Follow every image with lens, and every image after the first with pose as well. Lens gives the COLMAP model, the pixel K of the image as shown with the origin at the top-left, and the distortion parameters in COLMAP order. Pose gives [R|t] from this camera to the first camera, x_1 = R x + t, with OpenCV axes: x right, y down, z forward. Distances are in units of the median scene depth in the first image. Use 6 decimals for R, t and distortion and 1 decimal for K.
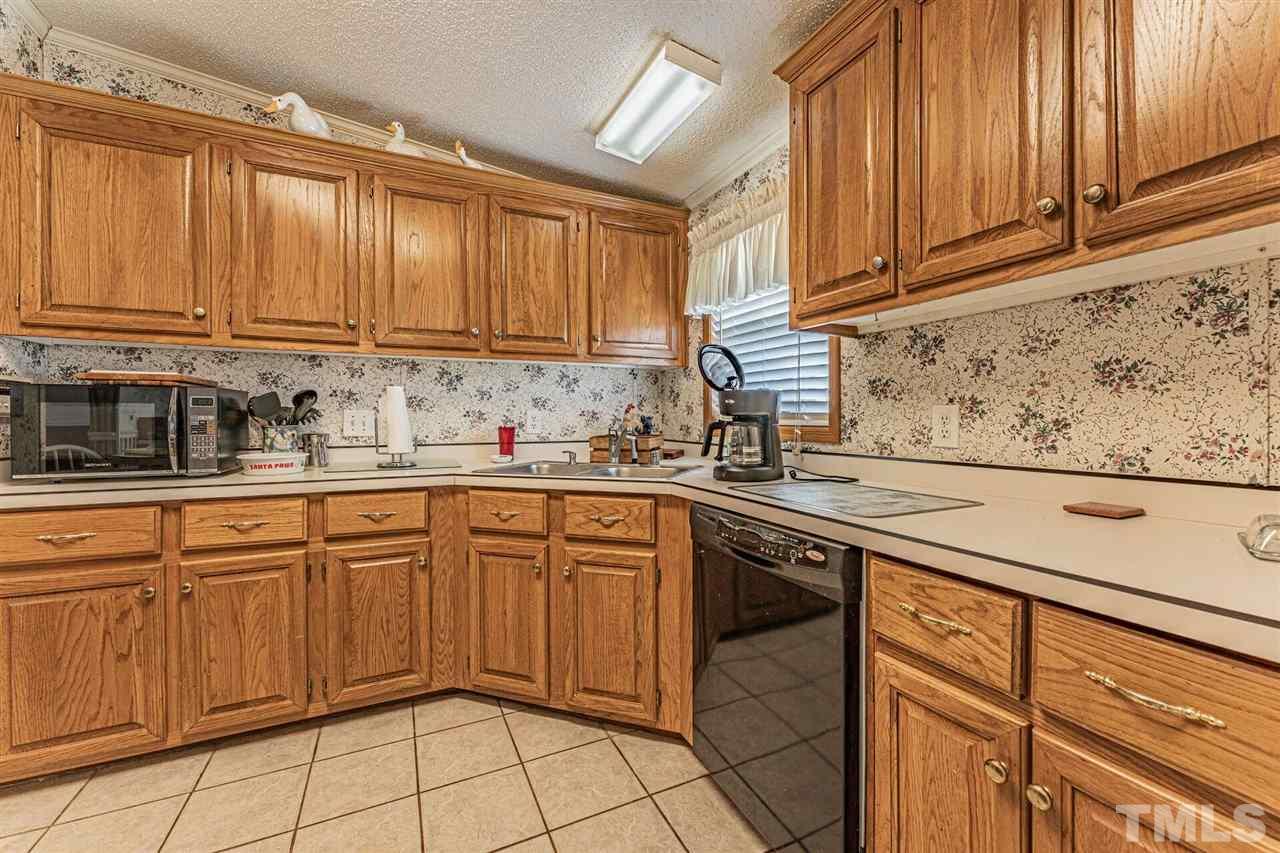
lens RADIAL K [[514.7, 0, 638.8], [0, 514.7, 422.3], [0, 0, 1]] dist [-0.001150, 0.000364]
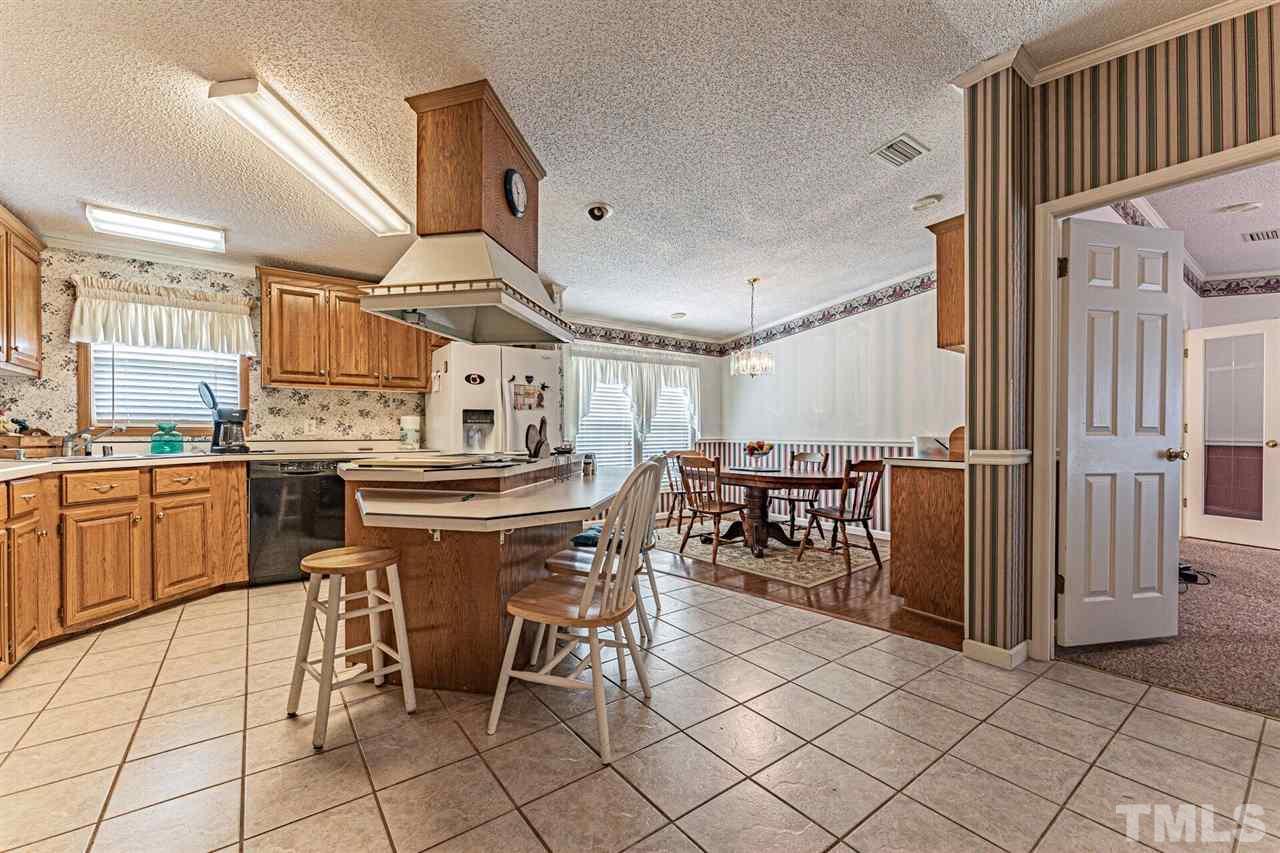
lens RADIAL K [[514.7, 0, 637.2], [0, 514.7, 432.6], [0, 0, 1]] dist [-0.001150, 0.000364]
pose [[-0.193809, 0.002992, 0.981035, -1.974951], [0.006140, 0.999979, -0.001837, 0.041208], [-0.981020, 0.005668, -0.193824, -0.152547]]
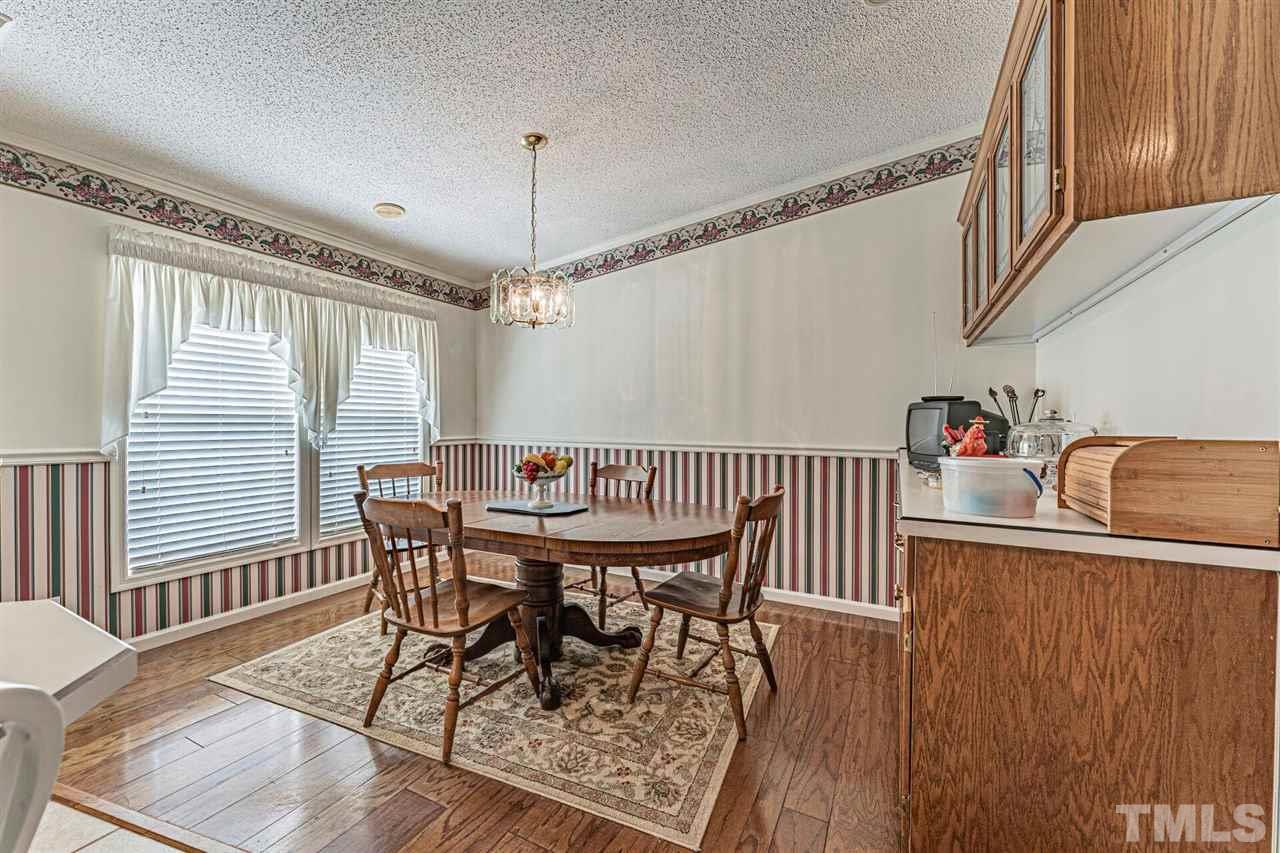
lens RADIAL K [[514.7, 0, 636.5], [0, 514.7, 424.3], [0, 0, 1]] dist [-0.001150, 0.000364]
pose [[-0.604188, -0.003435, 0.796834, -0.781106], [0.002707, 0.999976, 0.006363, 0.005055], [-0.796837, 0.006001, -0.604164, -0.627070]]
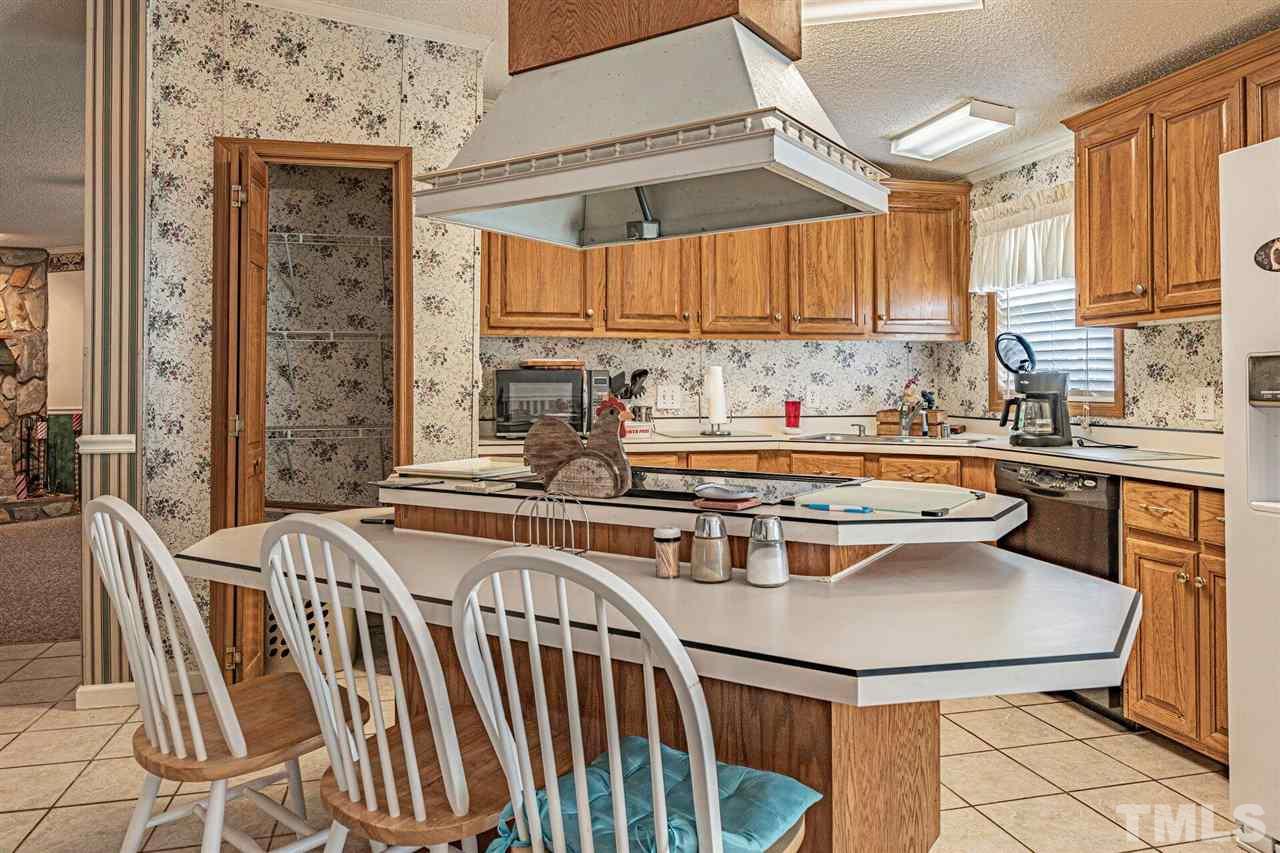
lens RADIAL K [[875.4, 0, 641.1], [0, 875.4, 372.8], [0, 0, 1]] dist [0.001325, 0.001463]
pose [[0.980475, -0.000501, -0.196644, -0.290802], [-0.003756, 0.999767, -0.021275, -0.013921], [0.196609, 0.021598, 0.980244, -1.157981]]
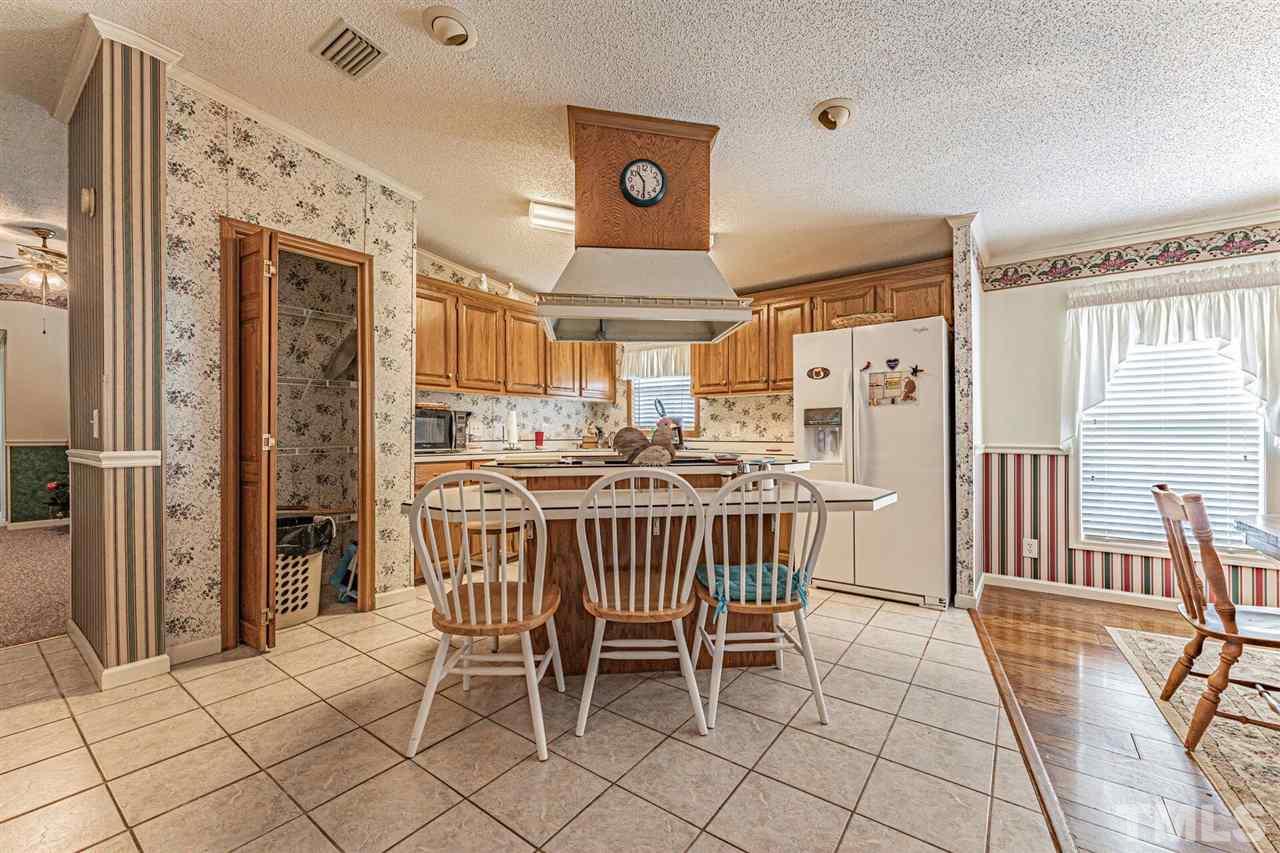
lens RADIAL K [[514.7, 0, 635.8], [0, 514.7, 435.4], [0, 0, 1]] dist [-0.001150, 0.000364]
pose [[0.885976, 0.002496, 0.463725, -1.168823], [-0.001052, 0.999994, -0.003372, 0.040967], [-0.463730, 0.002499, 0.885973, -1.258803]]
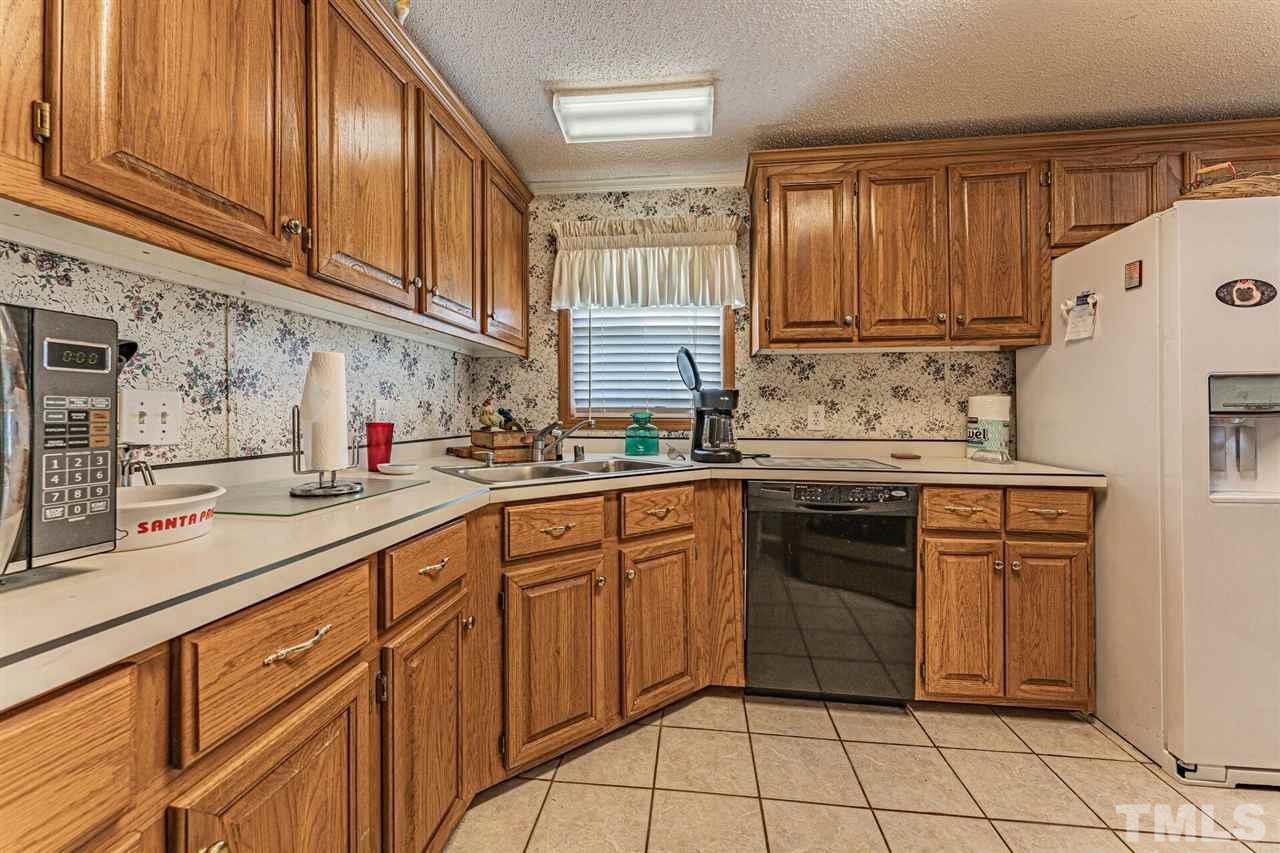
lens RADIAL K [[514.7, 0, 636.9], [0, 514.7, 413.9], [0, 0, 1]] dist [-0.001150, 0.000364]
pose [[0.535540, 0.002545, 0.844506, -0.909378], [0.000752, 0.999994, -0.003491, 0.000535], [-0.844509, 0.002505, 0.535535, 0.478296]]
